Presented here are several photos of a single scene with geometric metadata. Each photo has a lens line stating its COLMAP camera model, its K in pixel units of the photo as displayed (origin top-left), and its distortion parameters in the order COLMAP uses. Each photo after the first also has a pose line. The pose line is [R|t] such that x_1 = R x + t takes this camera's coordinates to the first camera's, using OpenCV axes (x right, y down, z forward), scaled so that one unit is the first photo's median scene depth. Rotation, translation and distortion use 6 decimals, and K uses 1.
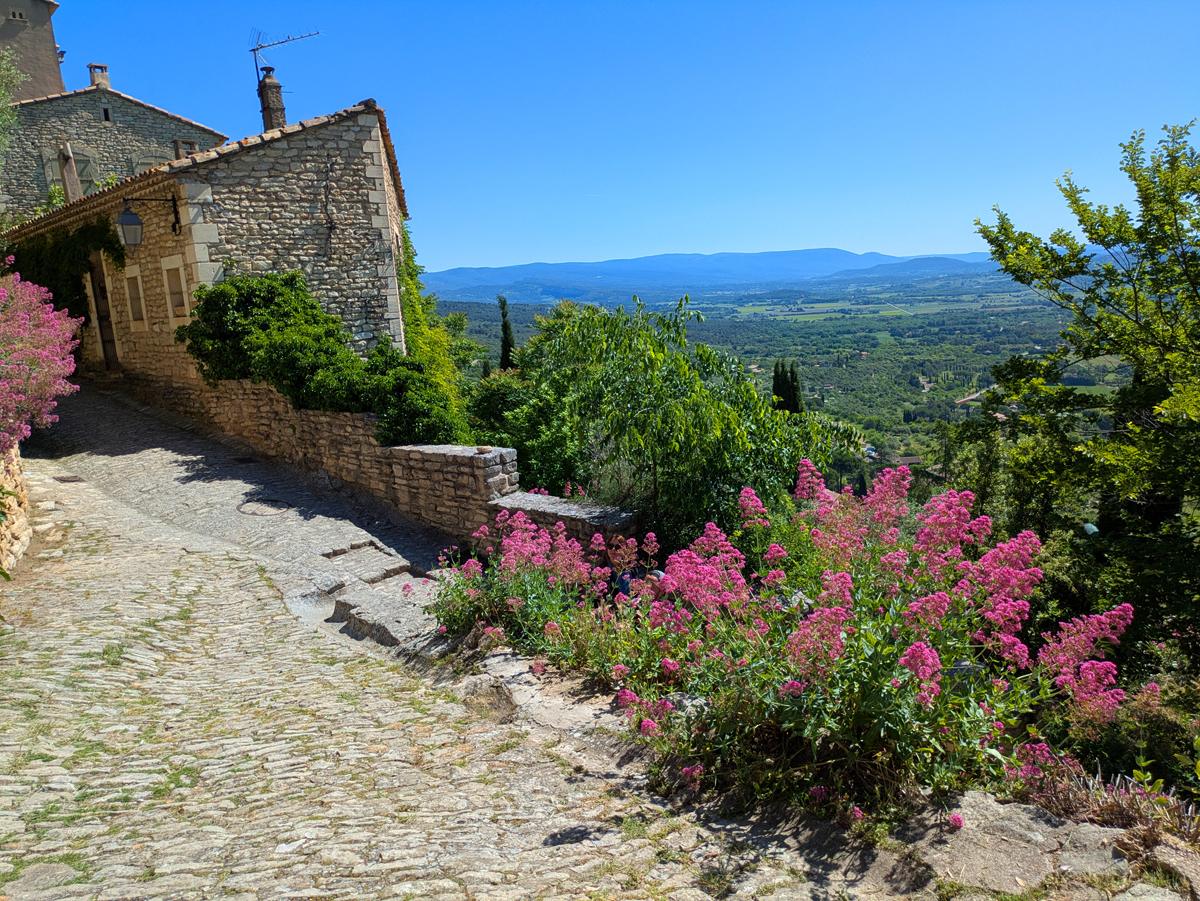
lens RADIAL K [[875.8, 0, 604.0], [0, 875.8, 440.9], [0, 0, 1]] dist [0.037239, -0.028396]
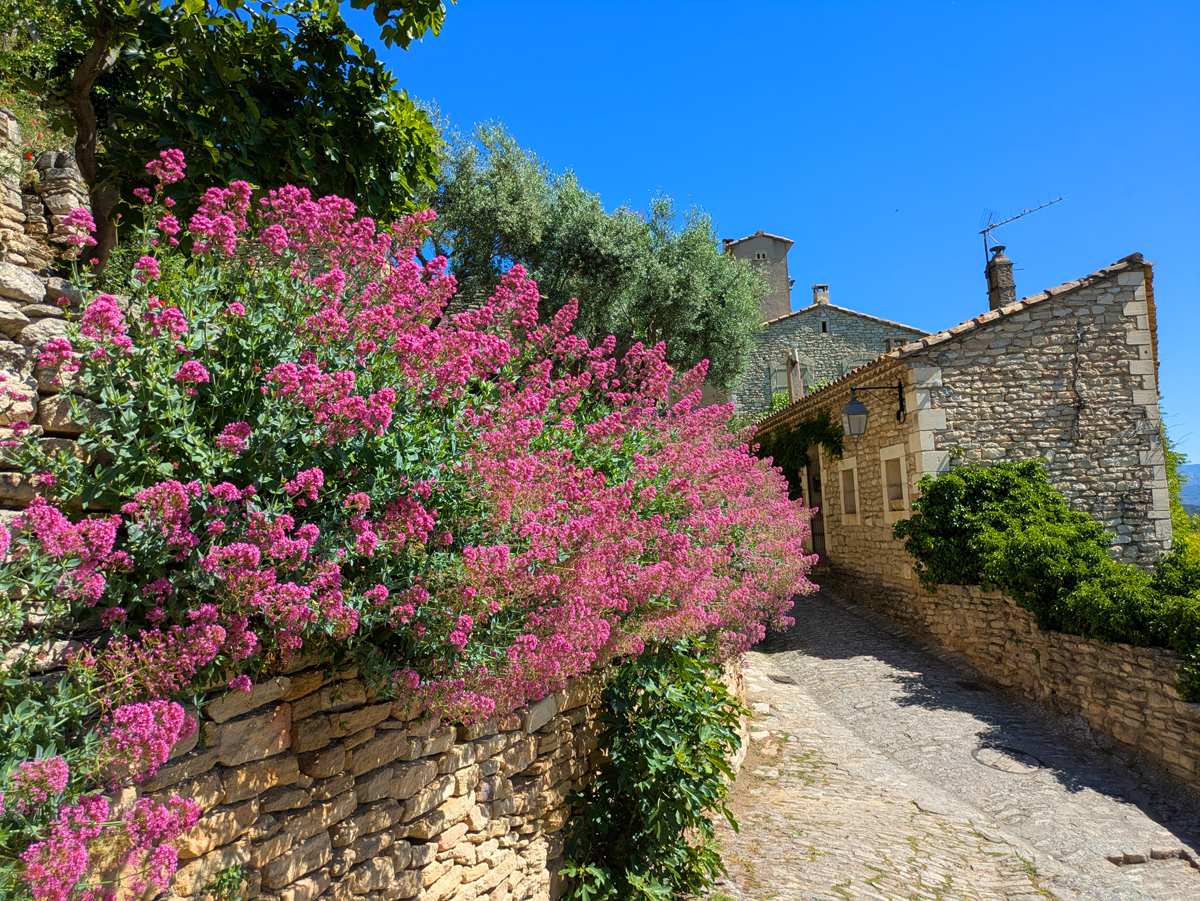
lens RADIAL K [[875.8, 0, 598.8], [0, 875.8, 452.0], [0, 0, 1]] dist [0.037239, -0.028396]
pose [[0.746025, -0.022430, -0.665540, -0.106027], [-0.118116, 0.979128, -0.165400, -0.013161], [0.655359, 0.202003, 0.727805, 0.125247]]
